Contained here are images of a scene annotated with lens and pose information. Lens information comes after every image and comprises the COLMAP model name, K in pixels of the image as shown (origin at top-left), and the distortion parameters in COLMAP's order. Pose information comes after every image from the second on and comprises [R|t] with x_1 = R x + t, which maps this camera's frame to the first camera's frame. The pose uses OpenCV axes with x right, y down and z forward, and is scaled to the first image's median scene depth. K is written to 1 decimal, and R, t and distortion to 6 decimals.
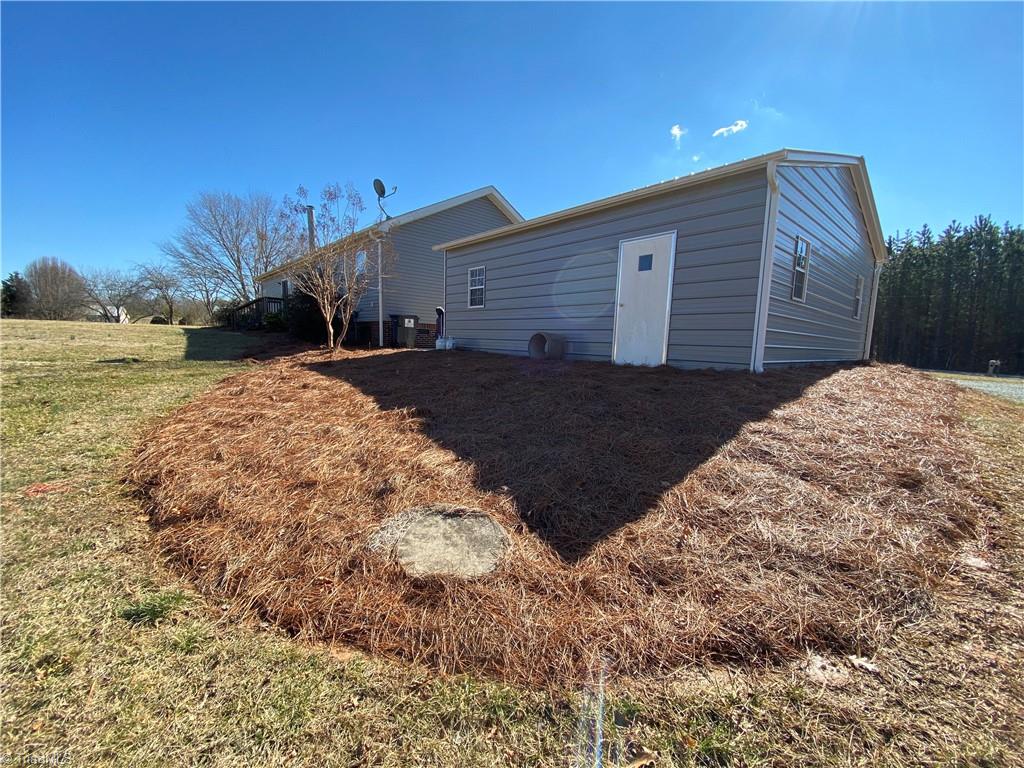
lens RADIAL K [[408.0, 0, 507.1], [0, 408.0, 390.0], [0, 0, 1]] dist [0.038649, -0.026717]
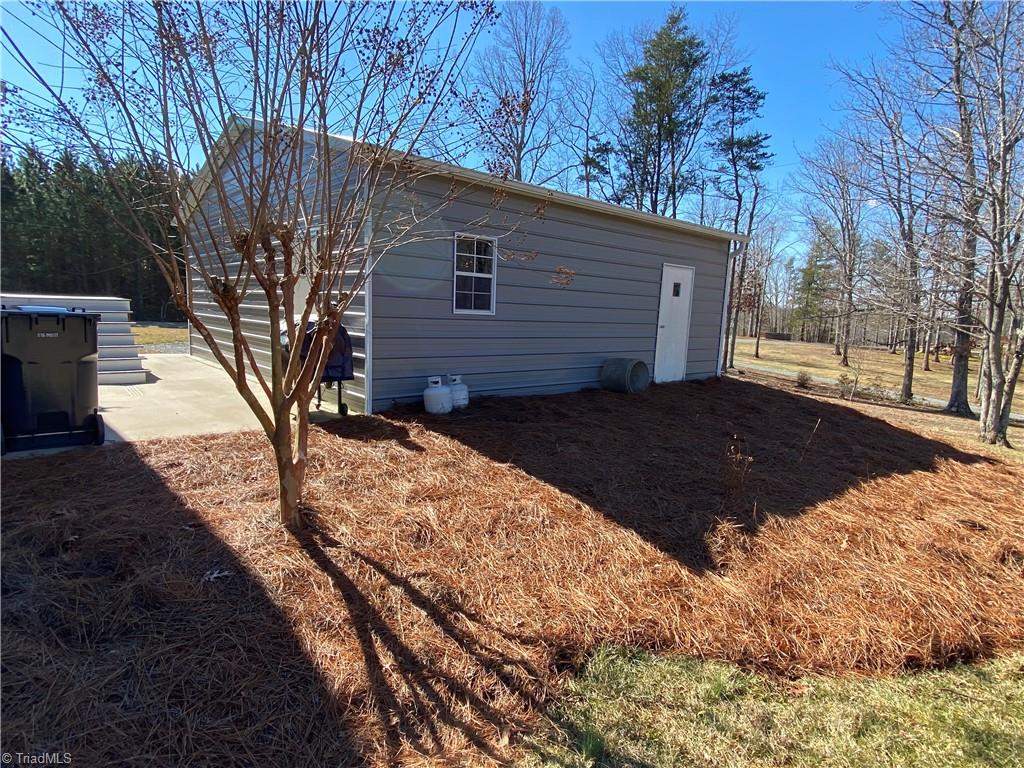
lens RADIAL K [[551.3, 0, 512.0], [0, 551.3, 384.0], [0, 0, 1]] dist [0.091318, -0.080723]
pose [[-0.010638, -0.163292, 0.986520, -0.770045], [0.082065, 0.983106, 0.163612, -0.225735], [-0.996570, 0.082699, 0.002942, 0.963623]]
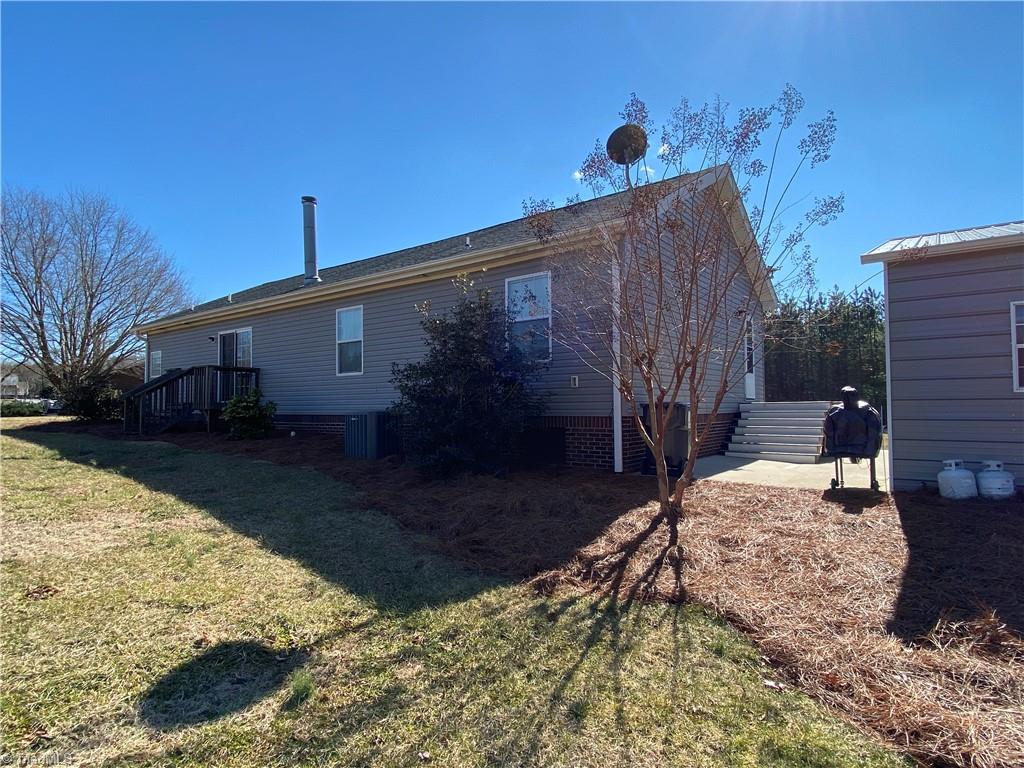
lens RADIAL K [[551.3, 0, 512.0], [0, 551.3, 384.0], [0, 0, 1]] dist [0.091318, -0.080723]
pose [[0.979246, -0.023989, 0.201251, -0.728493], [0.056653, 0.985788, -0.158153, -0.151520], [-0.194597, 0.166272, 0.966688, 0.561829]]
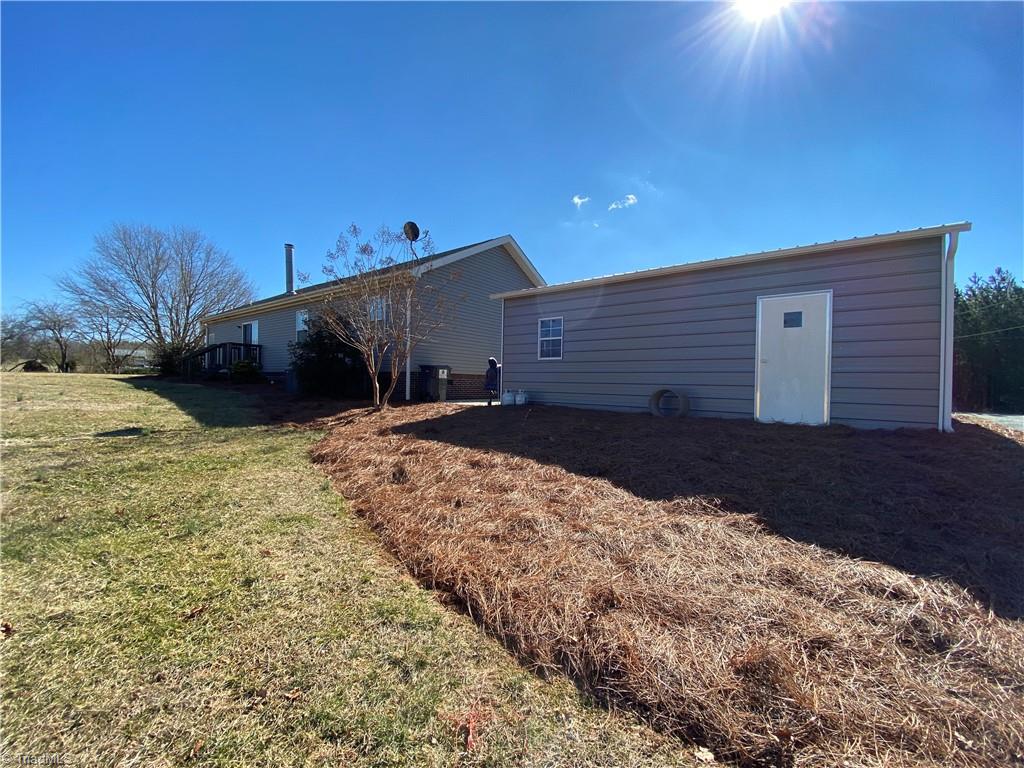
lens RADIAL K [[408.0, 0, 507.1], [0, 408.0, 390.0], [0, 0, 1]] dist [0.038649, -0.026717]
pose [[0.982879, -0.013786, 0.183736, -0.346208], [0.032394, 0.994594, -0.098658, -0.043791], [-0.181382, 0.102921, 0.978012, 0.114113]]
